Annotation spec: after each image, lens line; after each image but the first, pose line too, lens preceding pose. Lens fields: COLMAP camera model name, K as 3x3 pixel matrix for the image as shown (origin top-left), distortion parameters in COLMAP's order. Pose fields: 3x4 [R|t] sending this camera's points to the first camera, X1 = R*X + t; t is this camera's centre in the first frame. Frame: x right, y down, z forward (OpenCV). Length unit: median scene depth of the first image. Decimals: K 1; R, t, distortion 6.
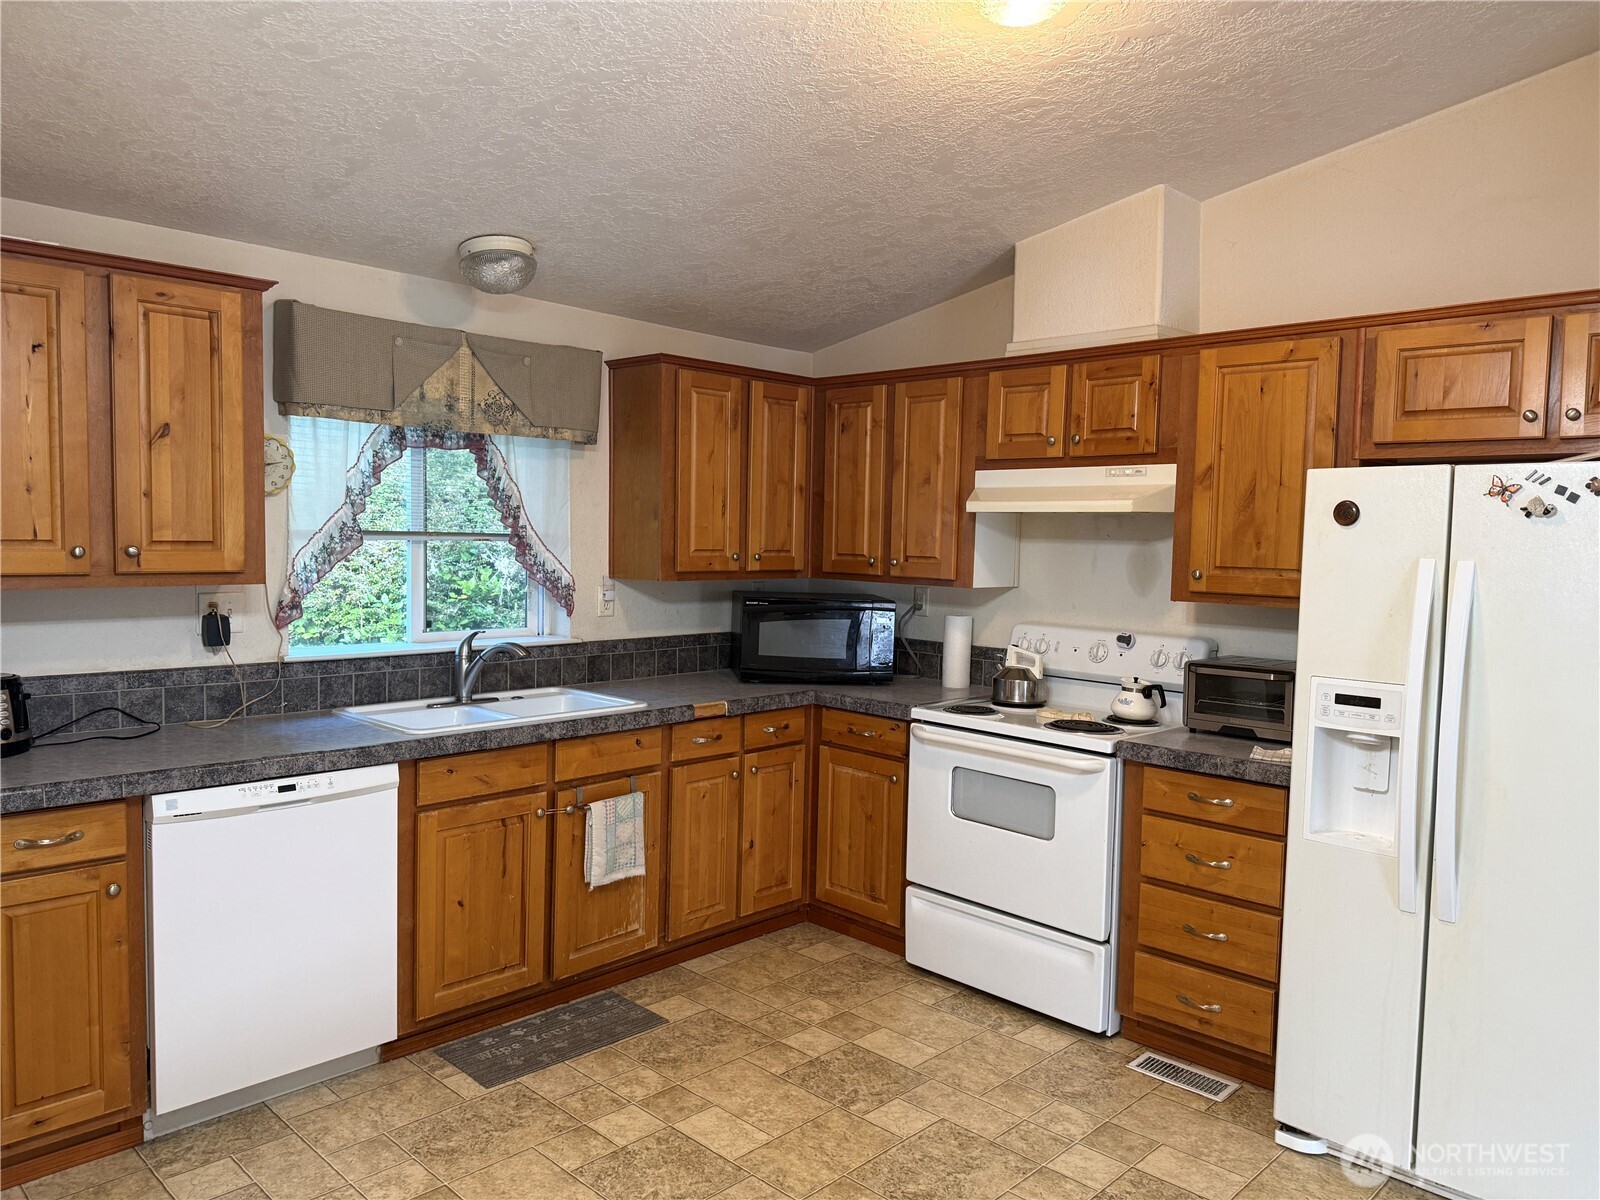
lens RADIAL K [[1093.9, 0, 800.0], [0, 1093.9, 600.0], [0, 0, 1]] dist [0.073561, -0.250245]
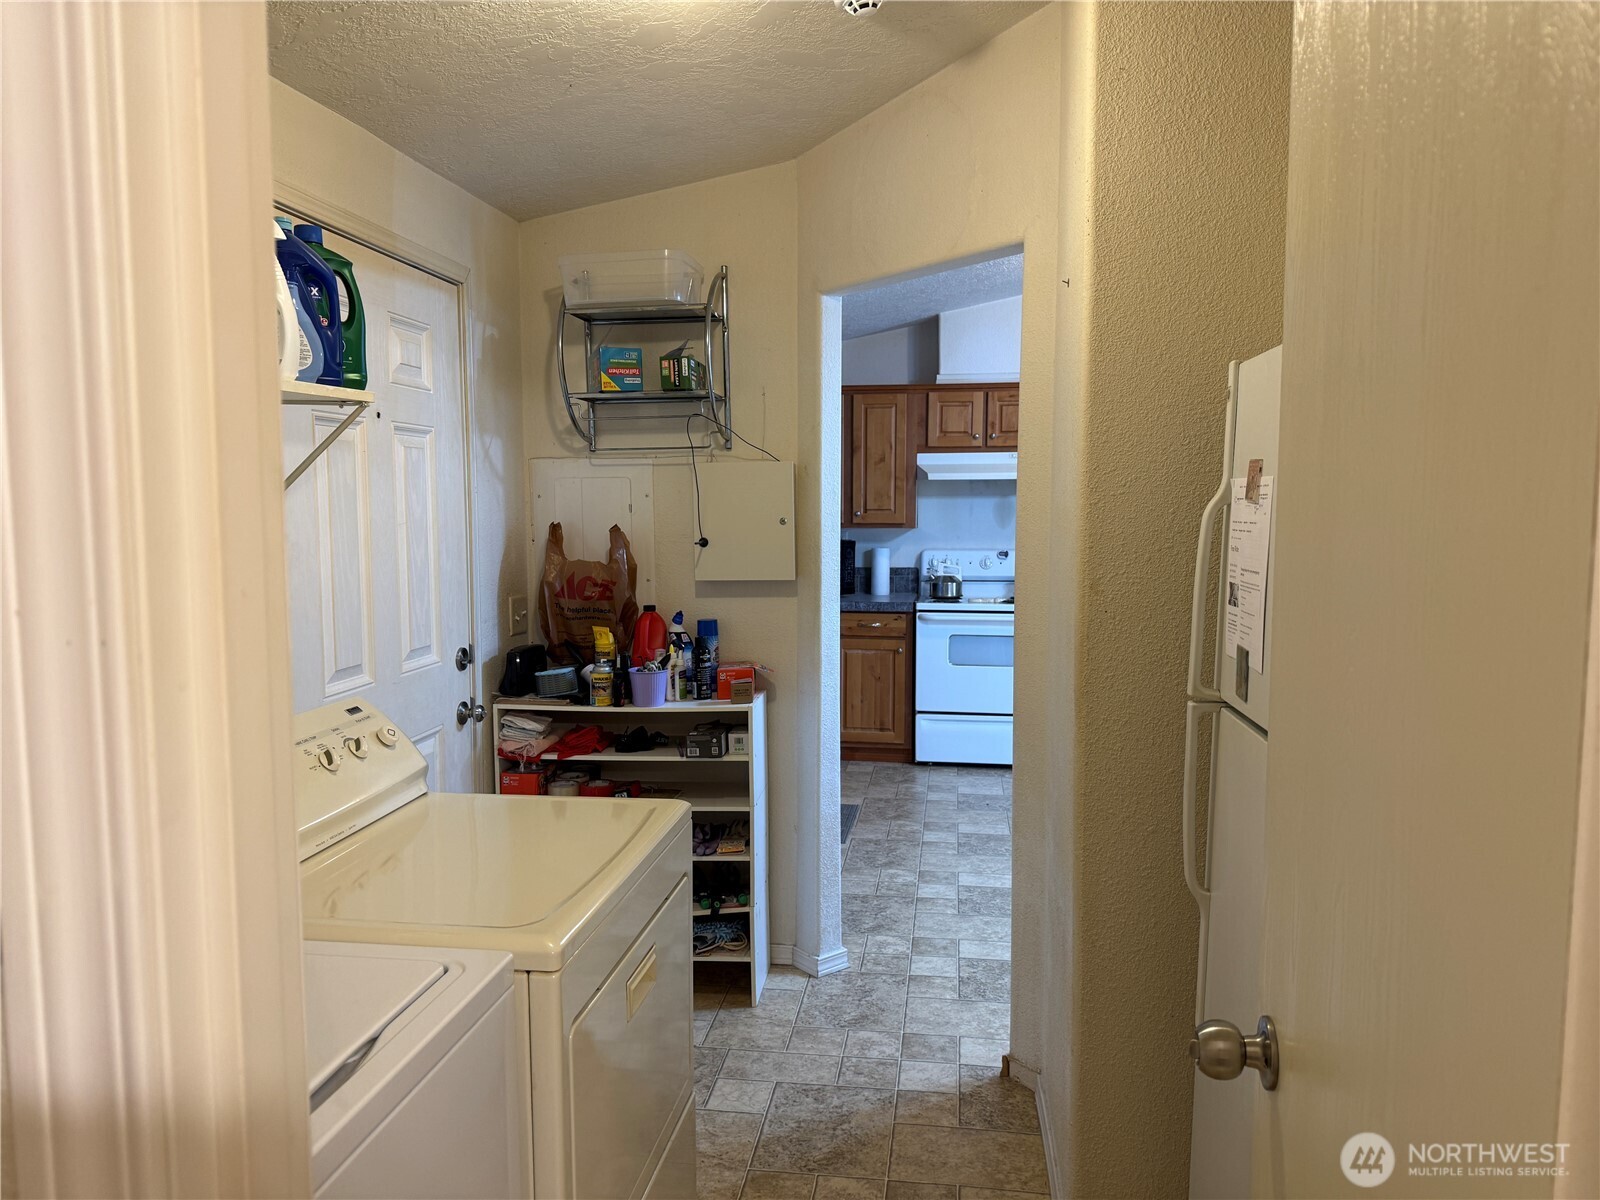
lens RADIAL K [[1093.9, 0, 800.0], [0, 1093.9, 600.0], [0, 0, 1]] dist [0.073561, -0.250245]
pose [[0.813382, -0.073793, 0.577030, -0.980216], [0.055516, 0.997241, 0.049275, 0.005994], [-0.579074, -0.008045, 0.815235, -0.210667]]
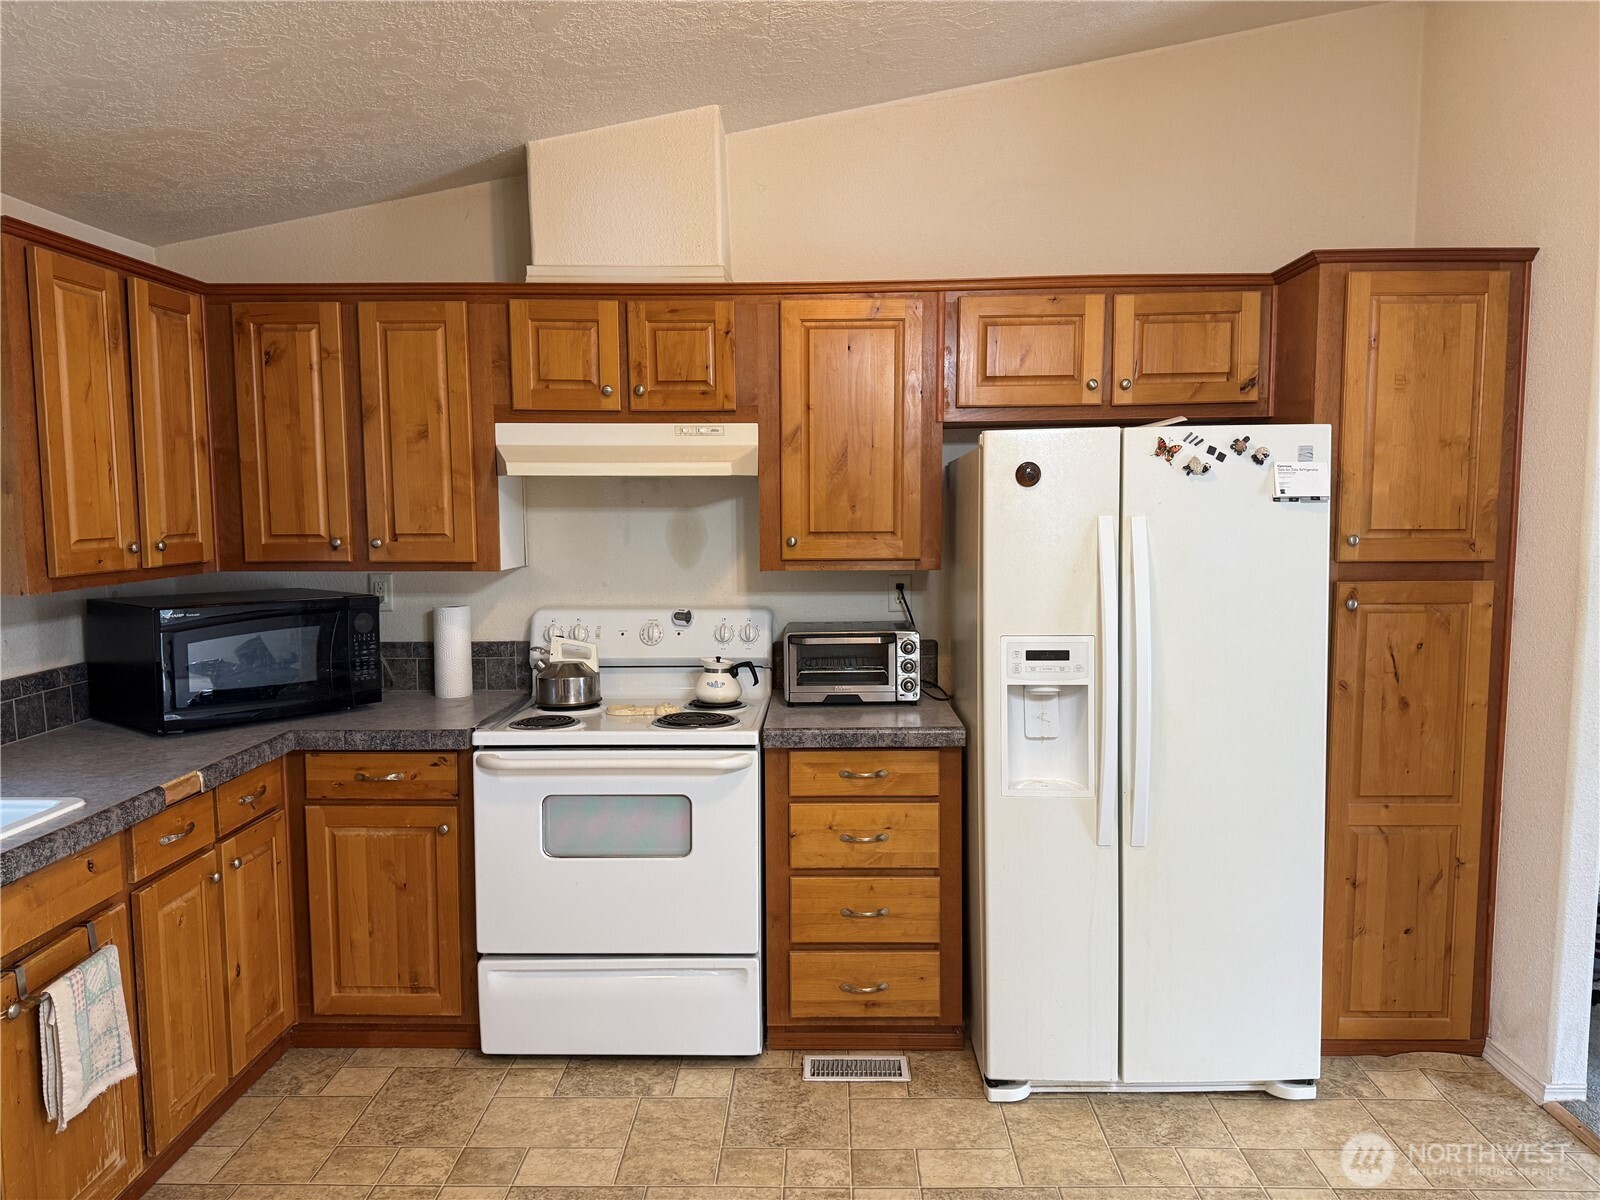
lens RADIAL K [[1132.3, 0, 839.7], [0, 1132.3, 602.4], [0, 0, 1]] dist [0.054541, -0.071187]
pose [[0.715026, -0.088464, 0.693478, -0.265413], [0.062333, 0.996078, 0.062795, -0.026980], [-0.696314, -0.001674, 0.717736, 0.250919]]
